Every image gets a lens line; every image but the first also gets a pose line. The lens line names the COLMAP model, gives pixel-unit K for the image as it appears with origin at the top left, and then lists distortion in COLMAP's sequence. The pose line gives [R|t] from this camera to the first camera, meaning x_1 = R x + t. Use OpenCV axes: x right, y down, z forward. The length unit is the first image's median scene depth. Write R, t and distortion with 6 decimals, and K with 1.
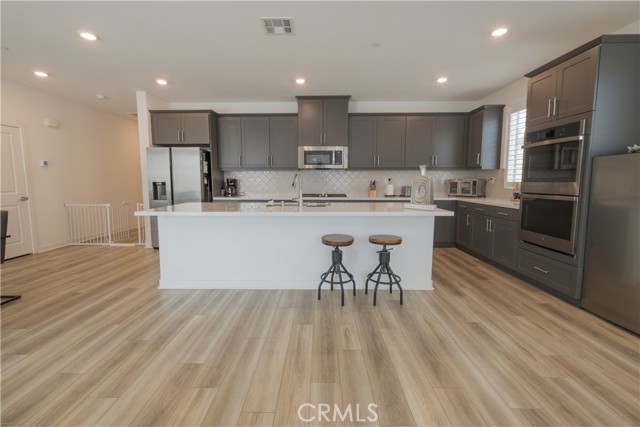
lens RADIAL K [[281.3, 0, 315.3], [0, 281.3, 209.1], [0, 0, 1]] dist [-0.004294, 0.000865]
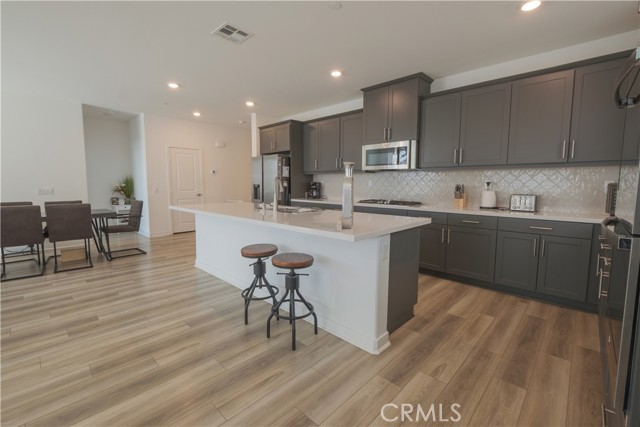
lens RADIAL K [[281.3, 0, 314.5], [0, 281.3, 208.6], [0, 0, 1]] dist [-0.004294, 0.000865]
pose [[0.726373, 0.064242, -0.684292, 0.485271], [-0.073585, 0.997168, 0.015504, -0.029602], [0.683350, 0.039092, 0.729043, 0.280028]]
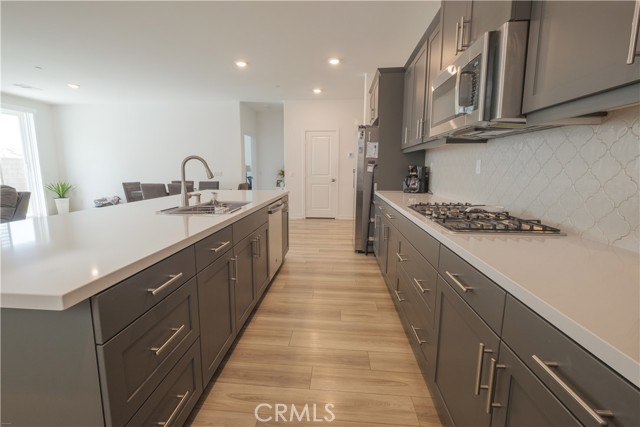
lens RADIAL K [[281.3, 0, 313.2], [0, 281.3, 204.2], [0, 0, 1]] dist [-0.004294, 0.000865]
pose [[-0.073348, 0.129870, -0.988814, 0.404676], [-0.104884, 0.984982, 0.137147, -0.096960], [0.991776, 0.113771, -0.058626, 0.939265]]
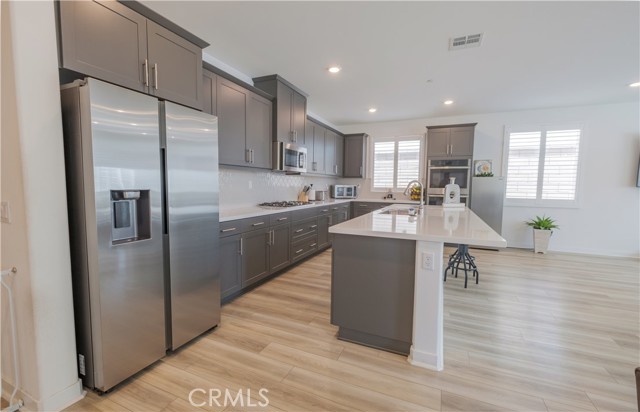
lens RADIAL K [[281.3, 0, 316.5], [0, 281.3, 208.5], [0, 0, 1]] dist [-0.005259, 0.000375]
pose [[0.393835, -0.072296, 0.916333, -0.792542], [0.081342, 0.995732, 0.043600, -0.071300], [-0.915575, 0.057365, 0.398035, 0.661304]]
